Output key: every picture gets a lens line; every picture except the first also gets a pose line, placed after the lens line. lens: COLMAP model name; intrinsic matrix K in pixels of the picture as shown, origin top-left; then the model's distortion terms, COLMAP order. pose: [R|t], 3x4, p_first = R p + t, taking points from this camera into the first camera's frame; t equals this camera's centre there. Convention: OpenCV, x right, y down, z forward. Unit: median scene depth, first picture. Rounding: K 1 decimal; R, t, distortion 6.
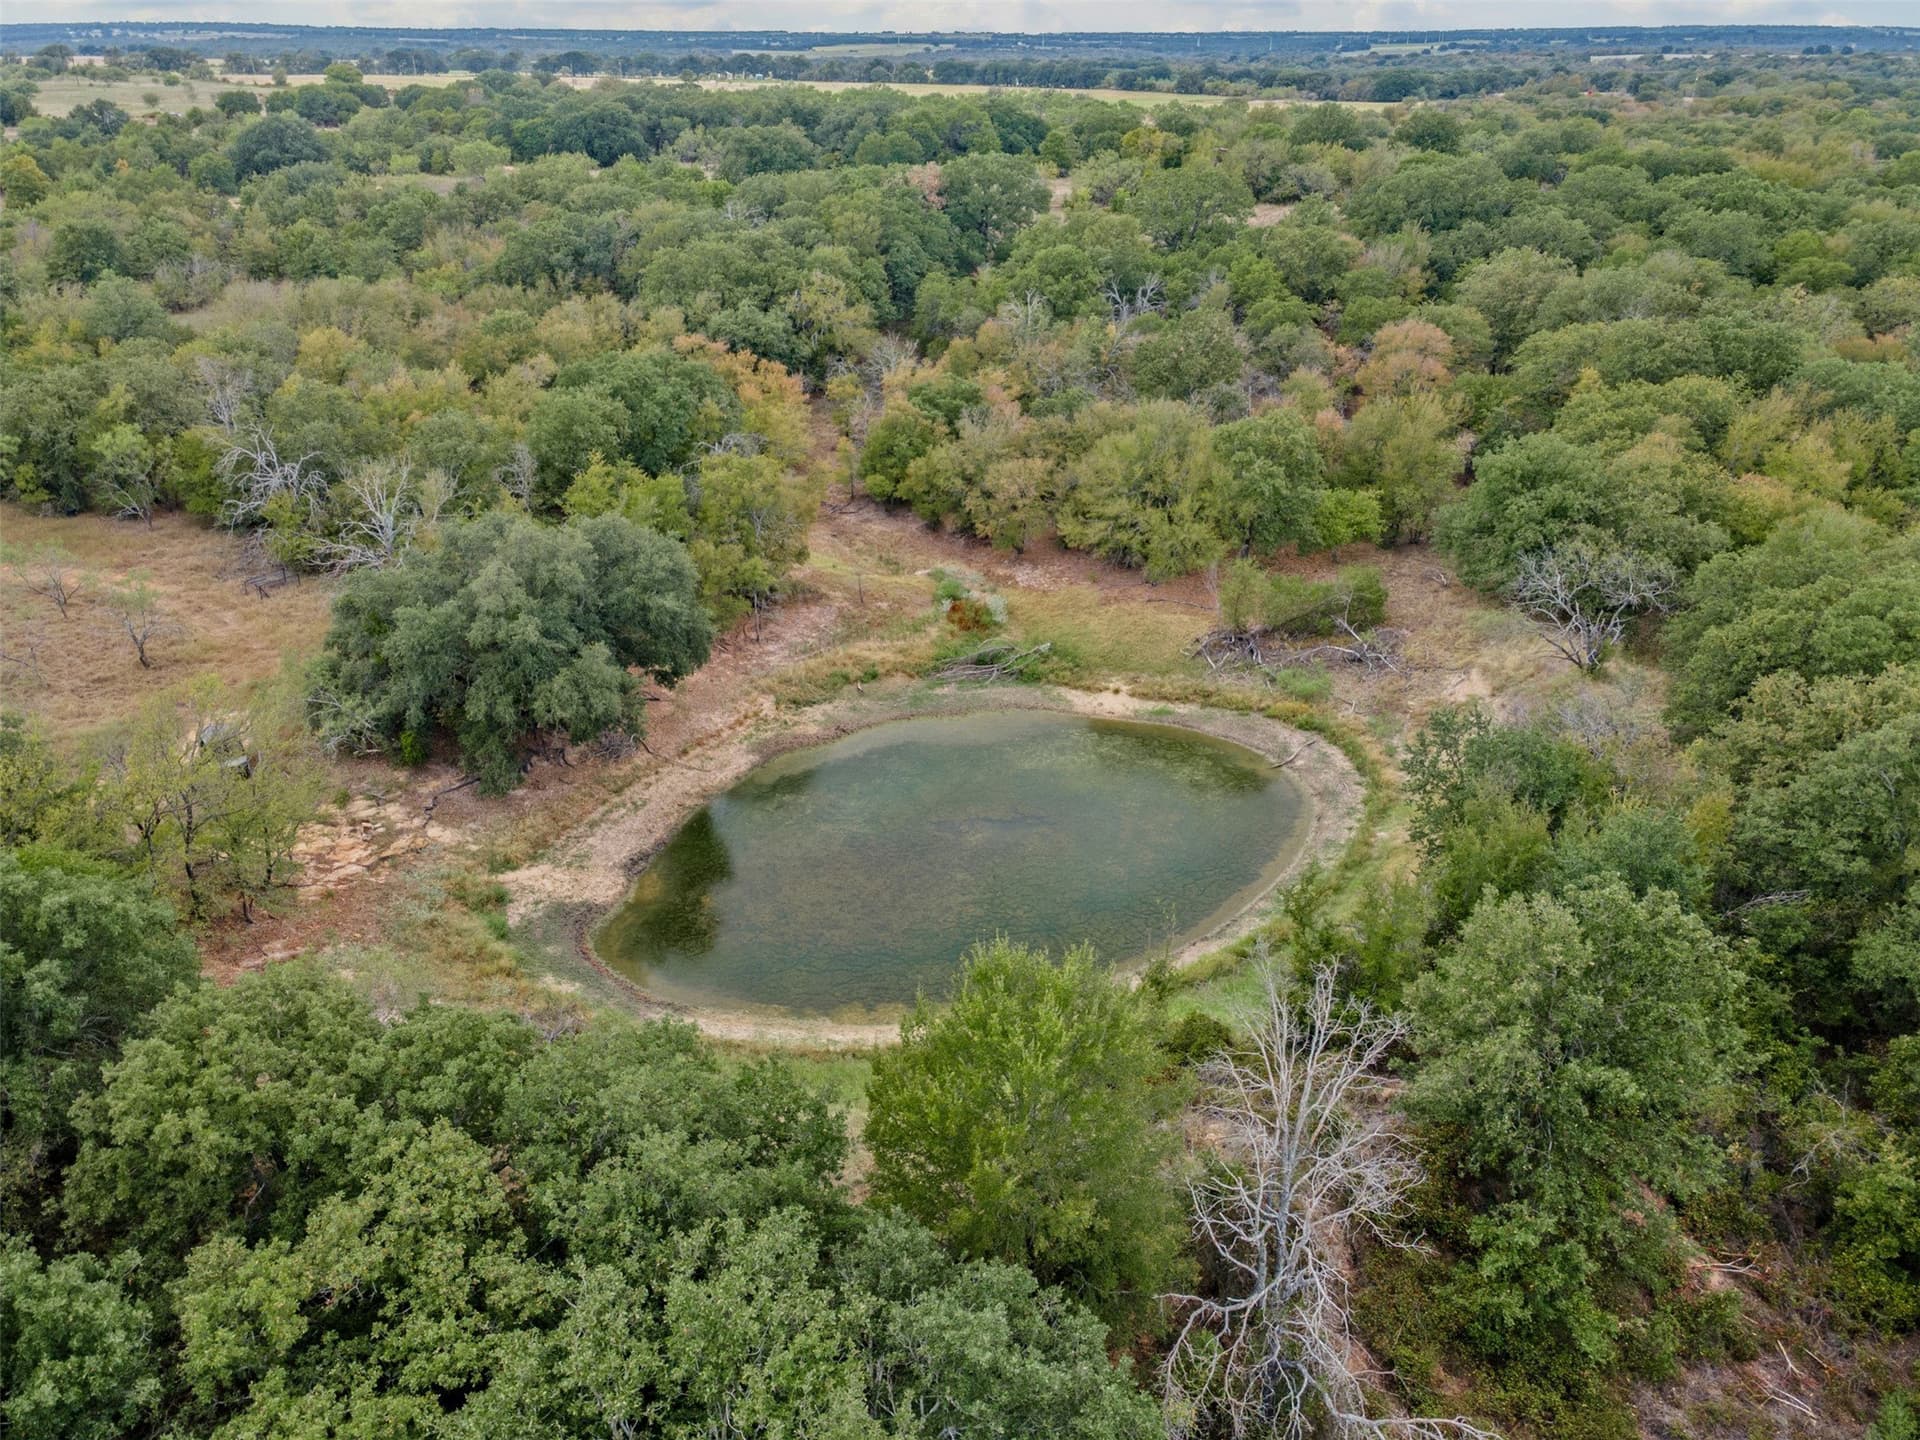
lens RADIAL K [[1407.1, 0, 960.0], [0, 1407.1, 720.0], [0, 0, 1]] dist [0.043244, -0.001494]
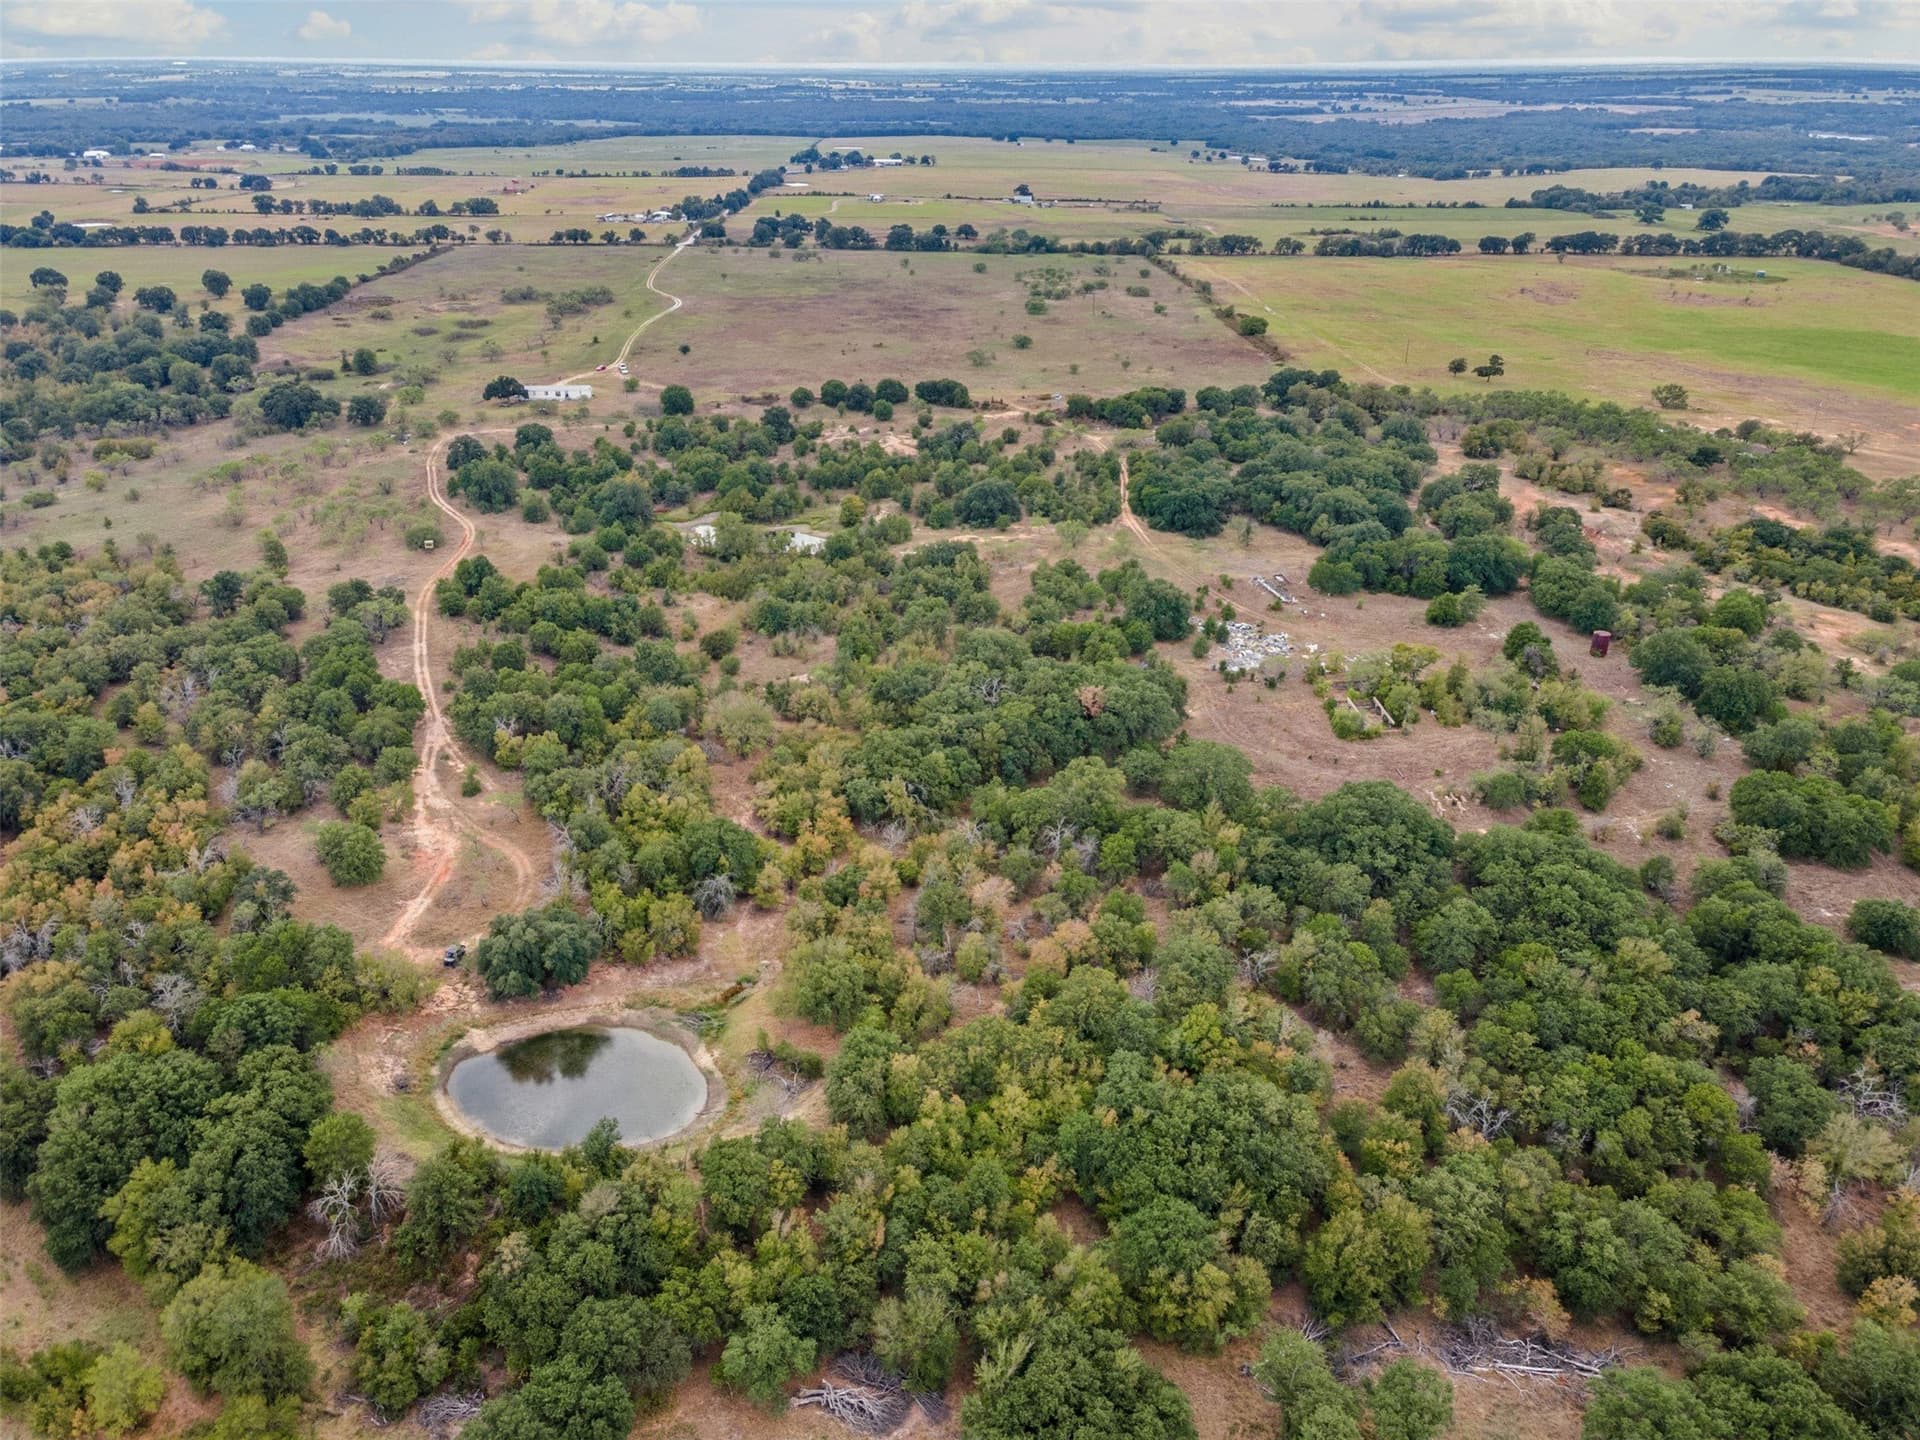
lens RADIAL K [[1407.6, 0, 960.0], [0, 1407.6, 720.0], [0, 0, 1]] dist [0.003131, 0.068513]
pose [[0.720819, 0.295504, -0.626975, 1.736330], [-0.302848, 0.947925, 0.098596, -0.917874], [0.623461, 0.118809, 0.772775, -0.656225]]
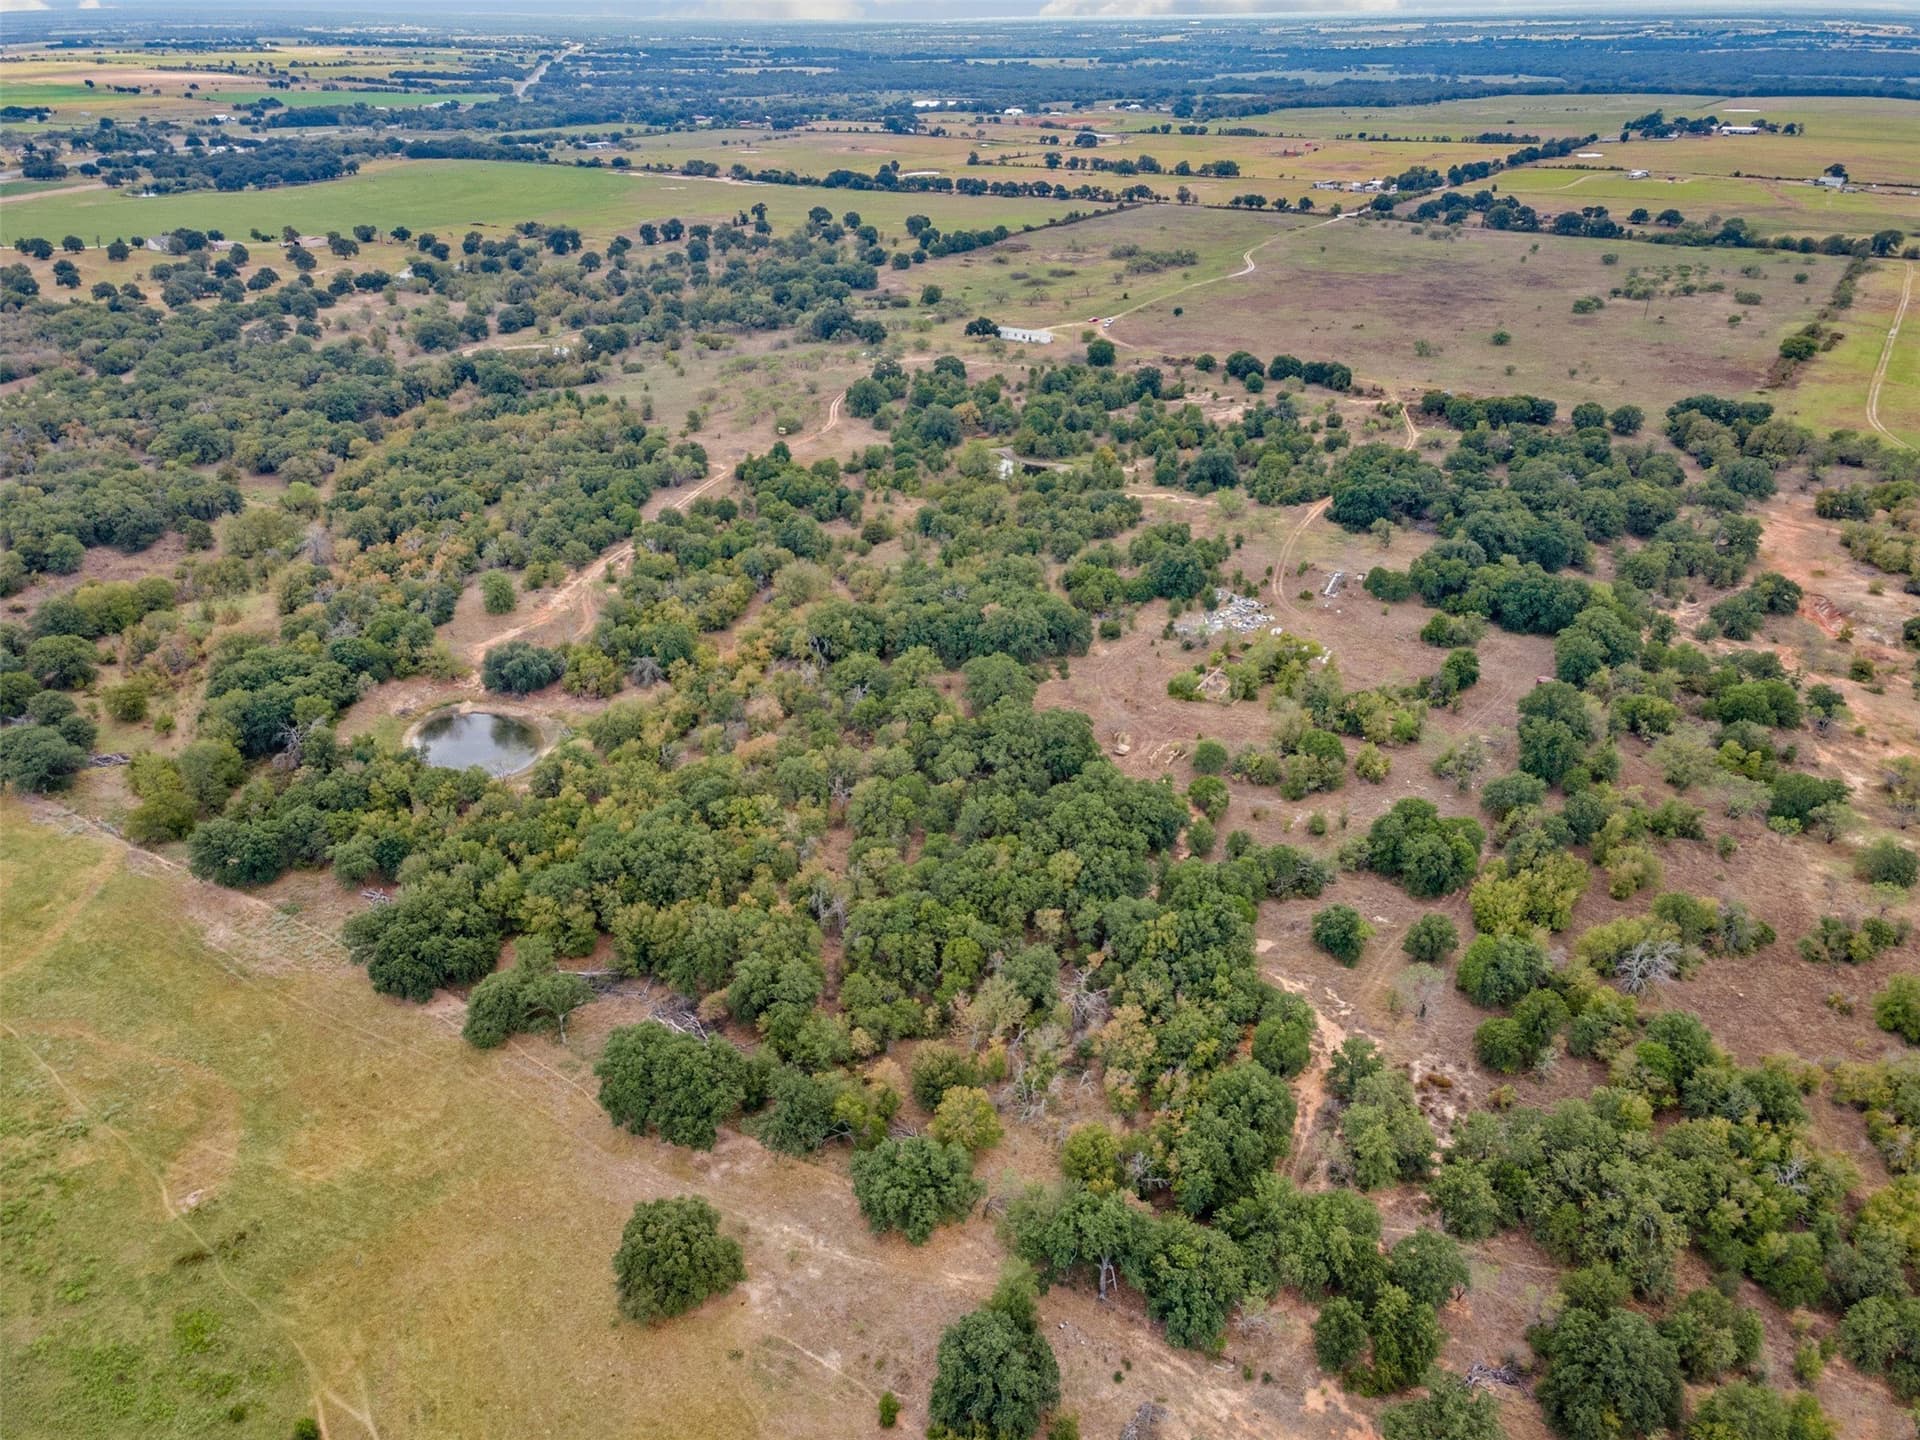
lens RADIAL K [[1410.1, 0, 960.0], [0, 1410.1, 720.0], [0, 0, 1]] dist [-0.000317, 0.076785]
pose [[0.185551, 0.439803, -0.878717, 3.501163], [-0.421224, 0.843518, 0.333239, -1.762392], [0.887773, 0.308304, 0.341771, 0.655016]]
